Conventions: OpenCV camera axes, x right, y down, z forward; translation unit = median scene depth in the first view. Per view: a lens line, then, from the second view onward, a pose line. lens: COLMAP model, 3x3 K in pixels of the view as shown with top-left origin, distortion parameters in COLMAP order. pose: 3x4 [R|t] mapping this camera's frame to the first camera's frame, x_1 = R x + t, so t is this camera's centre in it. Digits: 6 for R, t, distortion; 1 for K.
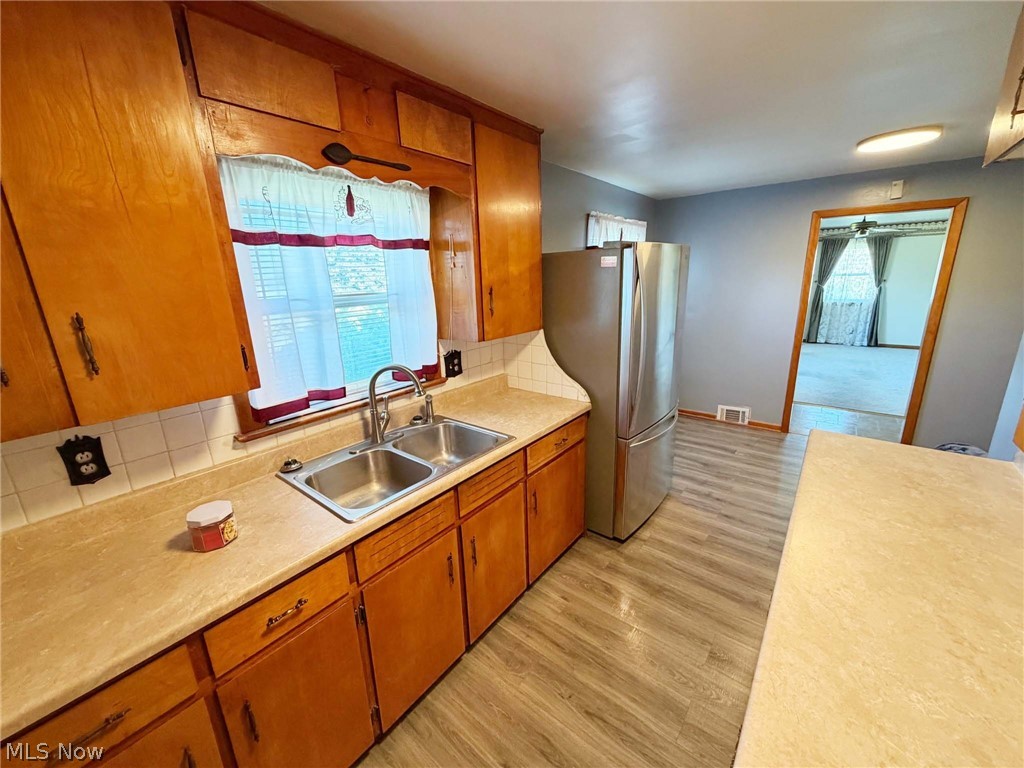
lens RADIAL K [[404.5, 0, 508.1], [0, 404.5, 382.5], [0, 0, 1]] dist [-0.001198, 0.000036]
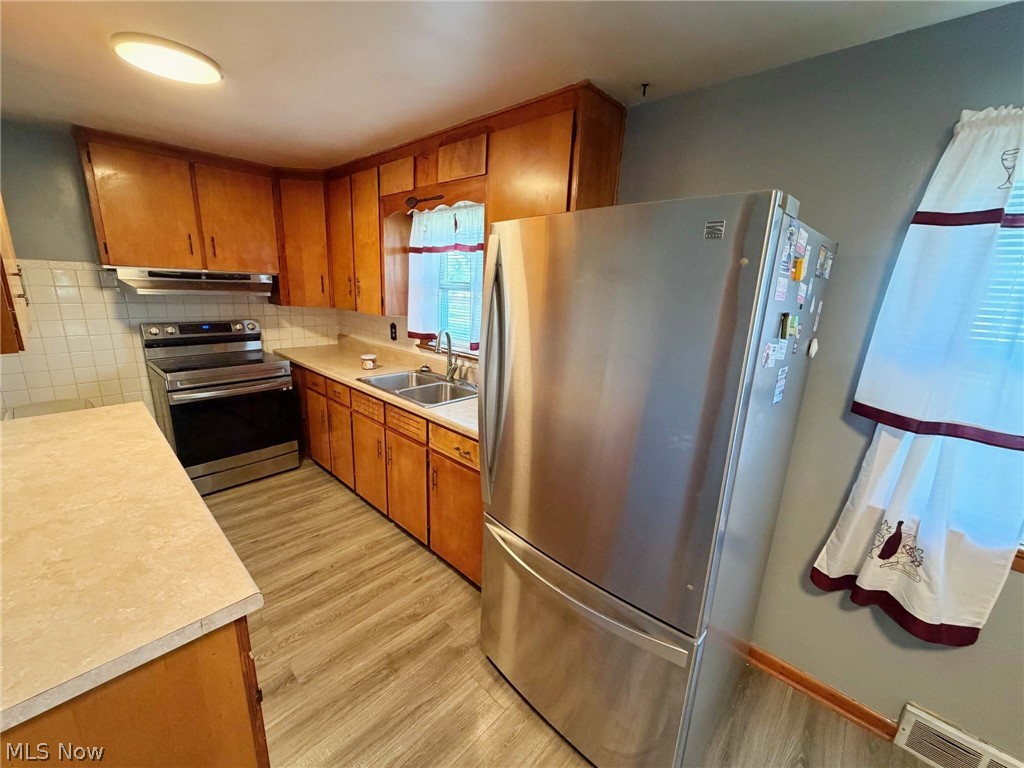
lens RADIAL K [[404.5, 0, 511.4], [0, 404.5, 382.3], [0, 0, 1]] dist [-0.001198, 0.000036]
pose [[-0.071137, 0.267328, -0.960976, 1.261031], [-0.291353, 0.915833, 0.276338, -0.373100], [0.953967, 0.299641, 0.012737, 1.355721]]
